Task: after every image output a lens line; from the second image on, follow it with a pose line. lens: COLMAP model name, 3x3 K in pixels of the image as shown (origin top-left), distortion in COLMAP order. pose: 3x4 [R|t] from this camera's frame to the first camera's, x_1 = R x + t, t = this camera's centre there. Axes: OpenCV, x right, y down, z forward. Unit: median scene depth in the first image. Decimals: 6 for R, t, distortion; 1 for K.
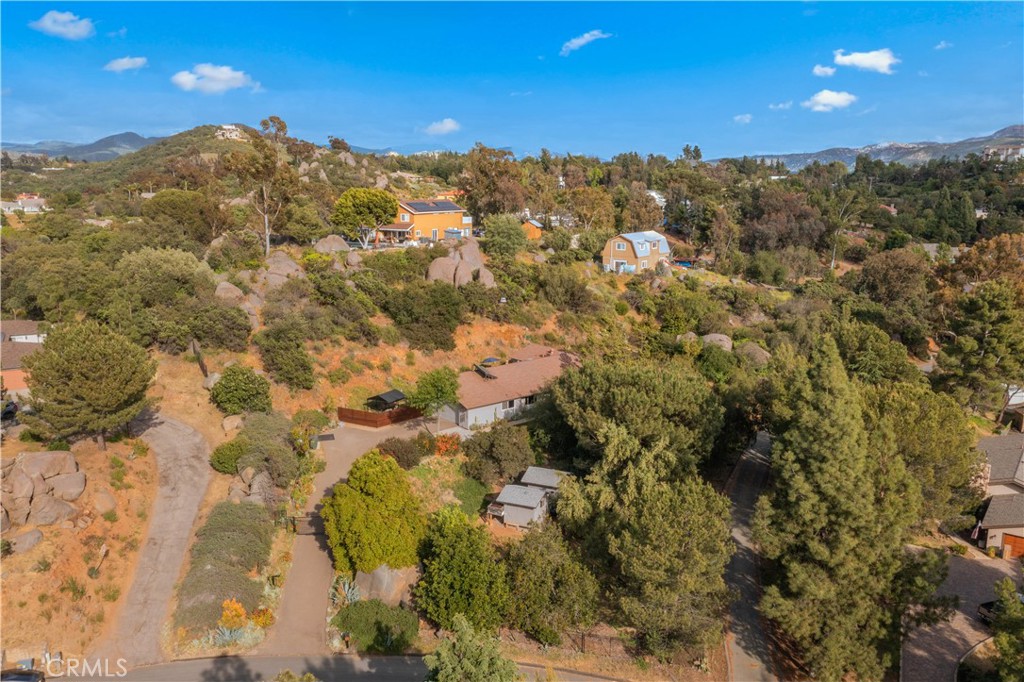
lens RADIAL K [[827.5, 0, 511.8], [0, 827.5, 341.2], [0, 0, 1]] dist [-0.000012, 0.001858]
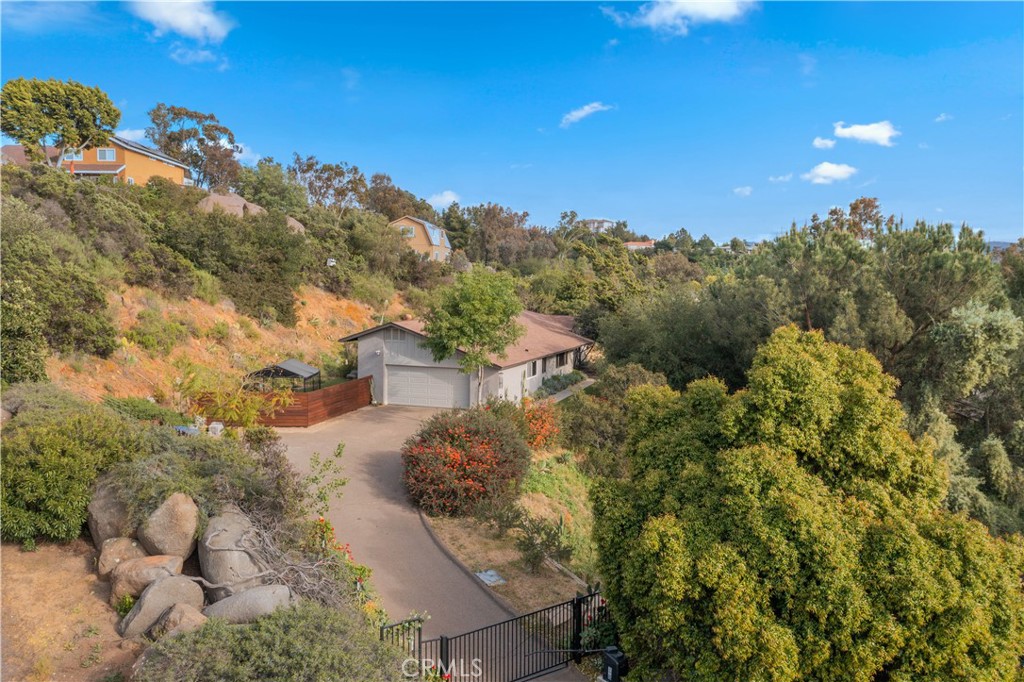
lens RADIAL K [[827.5, 0, 512.6], [0, 827.5, 341.1], [0, 0, 1]] dist [-0.000012, 0.001858]
pose [[0.868497, -0.038033, 0.494233, -0.198953], [0.096680, 0.990901, -0.093638, 0.078800], [-0.486175, 0.129107, 0.864272, 0.403686]]
